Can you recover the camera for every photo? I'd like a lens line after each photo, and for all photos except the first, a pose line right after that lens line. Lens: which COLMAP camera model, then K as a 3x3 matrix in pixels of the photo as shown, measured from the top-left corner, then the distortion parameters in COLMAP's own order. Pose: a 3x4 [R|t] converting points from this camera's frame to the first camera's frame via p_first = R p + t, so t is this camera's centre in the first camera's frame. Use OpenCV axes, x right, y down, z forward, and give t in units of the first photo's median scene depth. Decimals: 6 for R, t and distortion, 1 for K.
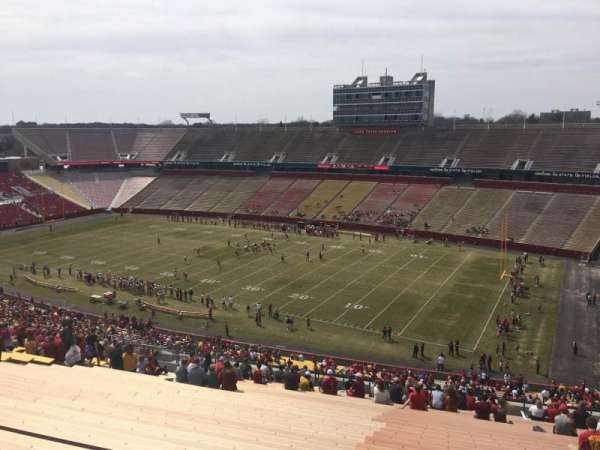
lens RADIAL K [[500.8, 0, 299.6], [0, 500.8, 219.6], [0, 0, 1]] dist [0.081096, -0.127270]
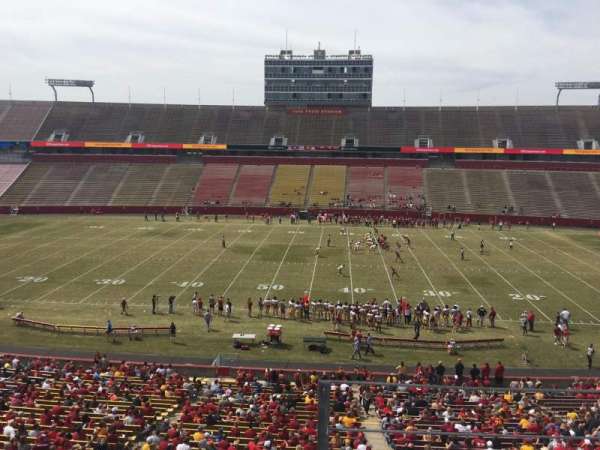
lens RADIAL K [[500.8, 0, 298.4], [0, 500.8, 220.7], [0, 0, 1]] dist [0.081096, -0.127270]
pose [[0.912893, -0.046101, 0.405587, -0.289772], [0.051397, 0.998676, -0.002171, 0.018480], [-0.404950, 0.022828, 0.914054, 0.257668]]
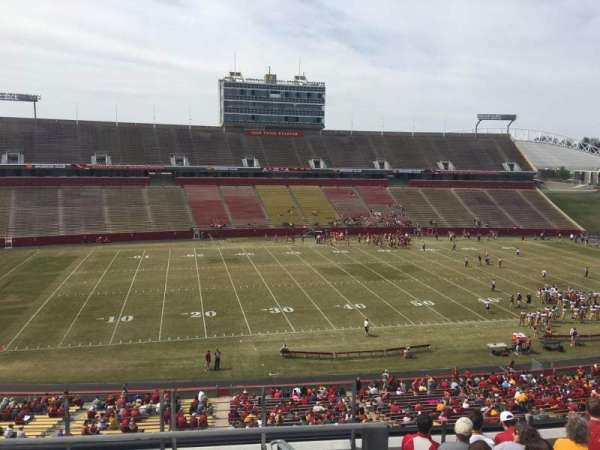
lens RADIAL K [[500.8, 0, 296.1], [0, 500.8, 222.0], [0, 0, 1]] dist [0.081096, -0.127270]
pose [[0.748404, -0.066777, 0.659873, -0.516846], [0.089443, 0.995992, -0.000653, -0.011942], [-0.657184, 0.059510, 0.751377, 0.354271]]
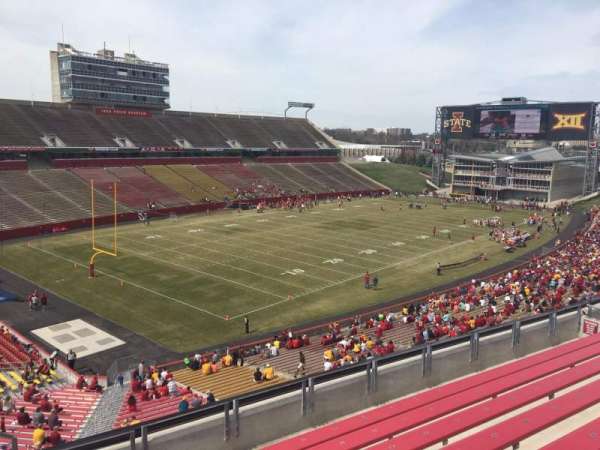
lens RADIAL K [[500.8, 0, 298.9], [0, 500.8, 221.8], [0, 0, 1]] dist [0.081096, -0.127270]
pose [[0.218909, -0.147985, 0.964458, -0.810807], [0.146066, 0.982264, 0.117564, -0.051886], [-0.964751, 0.115138, 0.236642, 0.606100]]
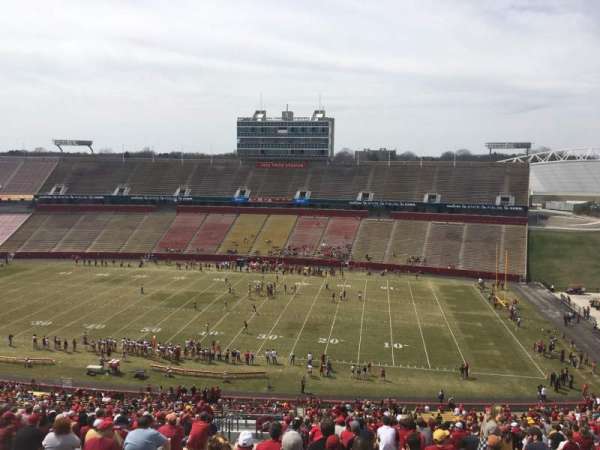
lens RADIAL K [[500.8, 0, 298.9], [0, 500.8, 222.1], [0, 0, 1]] dist [0.081096, -0.127270]
pose [[0.940340, -0.021319, 0.339569, -0.190185], [0.041159, 0.997833, -0.051332, -0.010959], [-0.337738, 0.062246, 0.939180, 0.067437]]
